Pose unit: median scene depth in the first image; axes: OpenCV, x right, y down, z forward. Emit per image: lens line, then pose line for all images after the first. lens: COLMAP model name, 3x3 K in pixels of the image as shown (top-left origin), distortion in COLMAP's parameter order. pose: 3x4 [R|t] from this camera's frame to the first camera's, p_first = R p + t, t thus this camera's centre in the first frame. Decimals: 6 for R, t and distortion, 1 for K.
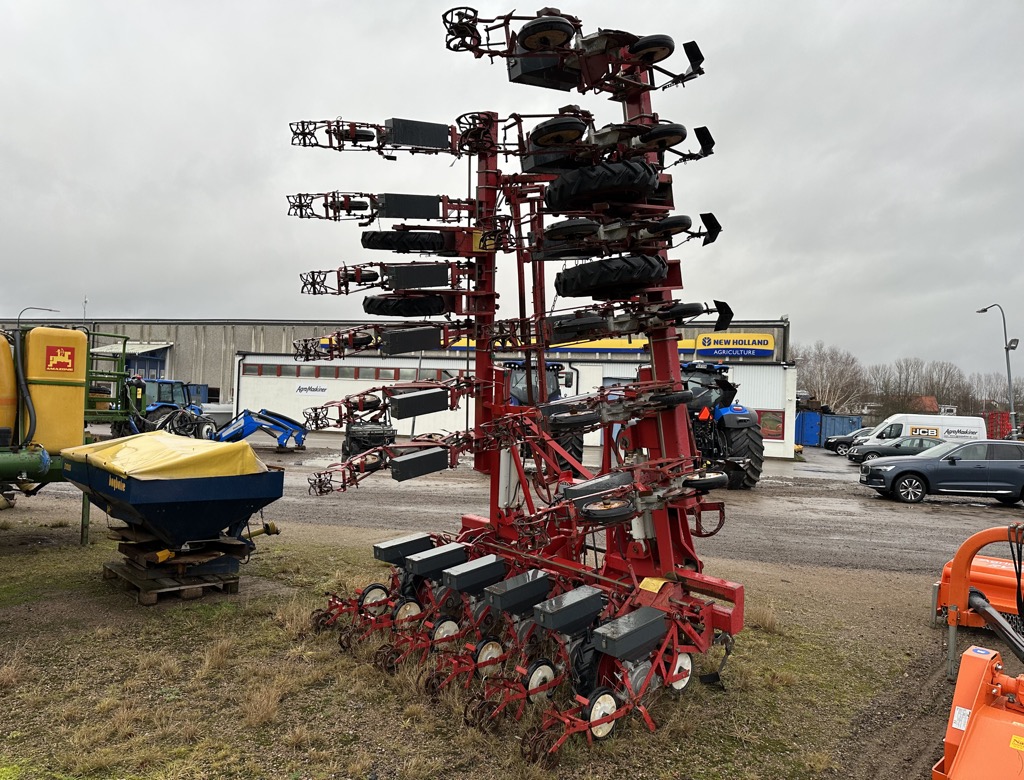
lens RADIAL K [[719.0, 0, 512.0], [0, 719.0, 390.0], [0, 0, 1]] dist [0.002833, -0.005470]
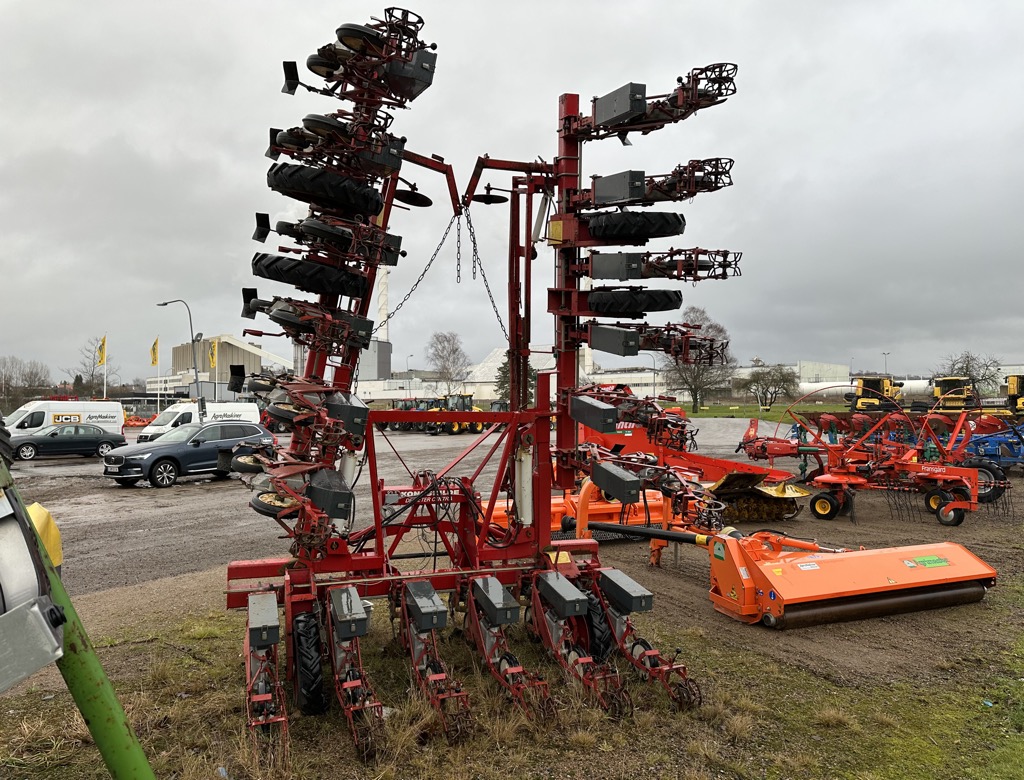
lens RADIAL K [[718.2, 0, 507.4], [0, 718.2, 390.7], [0, 0, 1]] dist [0.038009, -0.056691]
pose [[0.348802, -0.017981, 0.937024, -0.196485], [-0.005094, 0.999765, 0.021081, -0.004738], [-0.937183, -0.012126, 0.348628, 0.146923]]
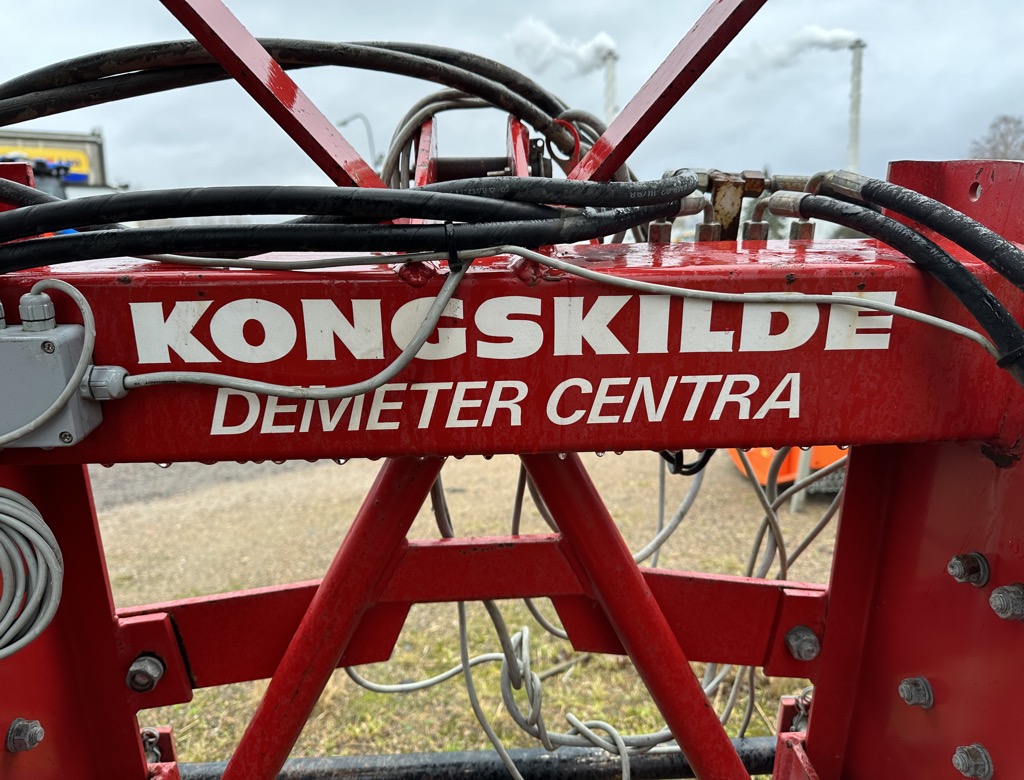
lens RADIAL K [[718.2, 0, 507.4], [0, 718.2, 390.7], [0, 0, 1]] dist [0.038009, -0.056691]
pose [[0.621103, -0.186264, 0.761273, 0.014041], [0.032941, 0.976693, 0.212096, 0.034218], [-0.783036, -0.106656, 0.612763, 0.247634]]
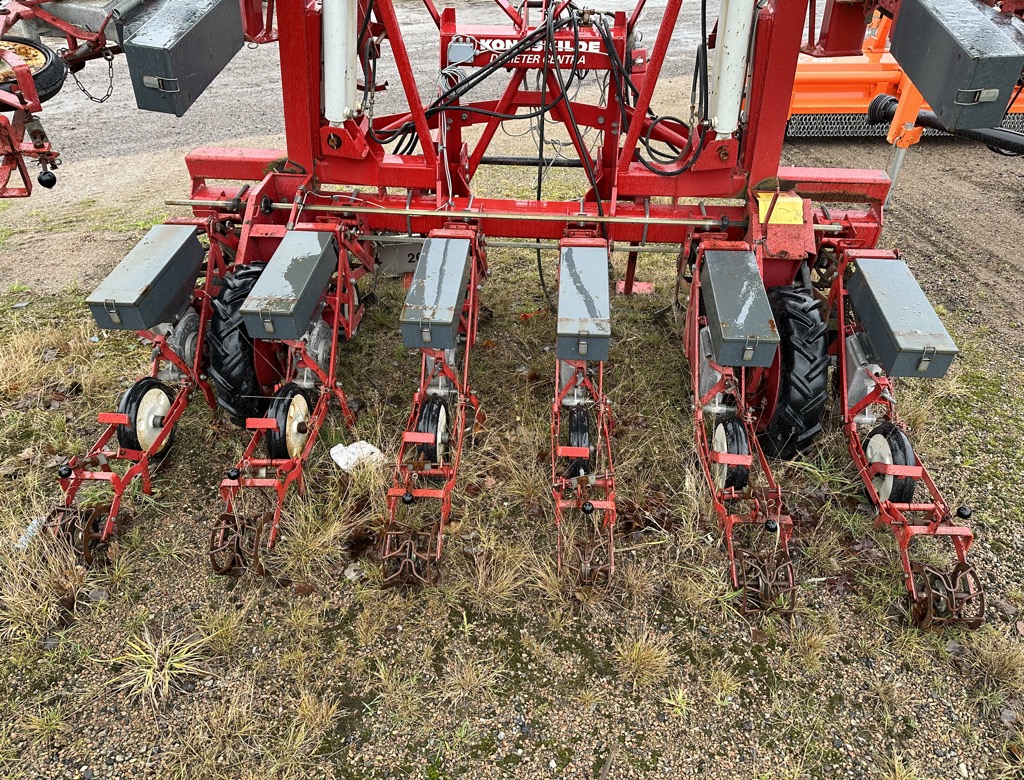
lens RADIAL K [[711.3, 0, 509.4], [0, 711.3, 385.8], [0, 0, 1]] dist [0.074344, -0.094871]
pose [[0.718190, -0.421793, 0.553438, -0.068089], [0.016544, 0.805470, 0.592406, 0.010177], [-0.695651, -0.416304, 0.585458, 0.165585]]
